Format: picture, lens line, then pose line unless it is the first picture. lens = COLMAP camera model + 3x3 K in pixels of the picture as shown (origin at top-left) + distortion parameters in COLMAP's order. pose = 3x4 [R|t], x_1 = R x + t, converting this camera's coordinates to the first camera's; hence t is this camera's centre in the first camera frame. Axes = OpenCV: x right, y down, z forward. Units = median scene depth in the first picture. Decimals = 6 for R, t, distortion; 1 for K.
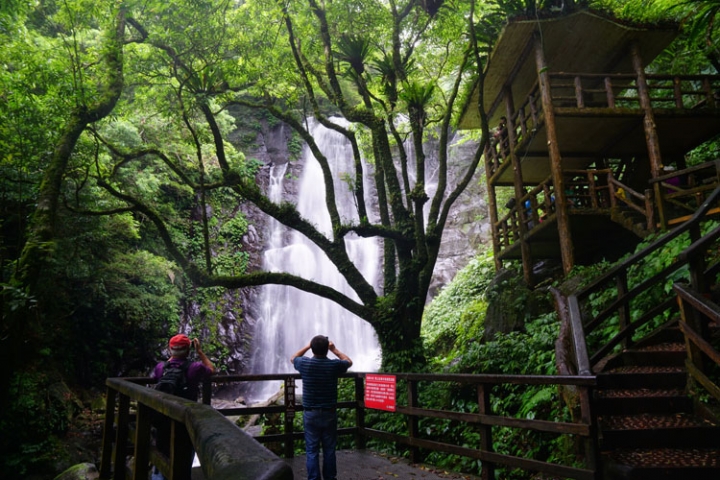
lens RADIAL K [[492.8, 0, 334.0], [0, 492.8, 241.6], [0, 0, 1]] dist [-0.142700, 0.161840]
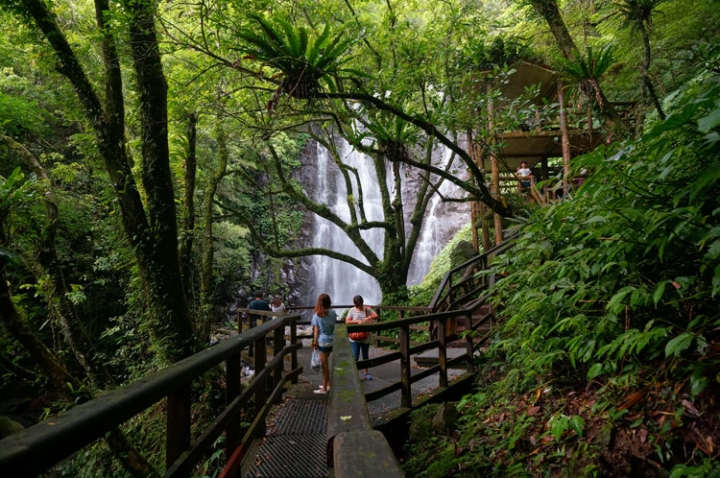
lens RADIAL K [[492.8, 0, 334.0], [0, 492.8, 240.6], [0, 0, 1]] dist [-0.142700, 0.161840]
pose [[0.993279, -0.016136, -0.114617, 0.051052], [0.030764, 0.991422, 0.127030, -0.065422], [0.111584, -0.129702, 0.985254, -0.245437]]
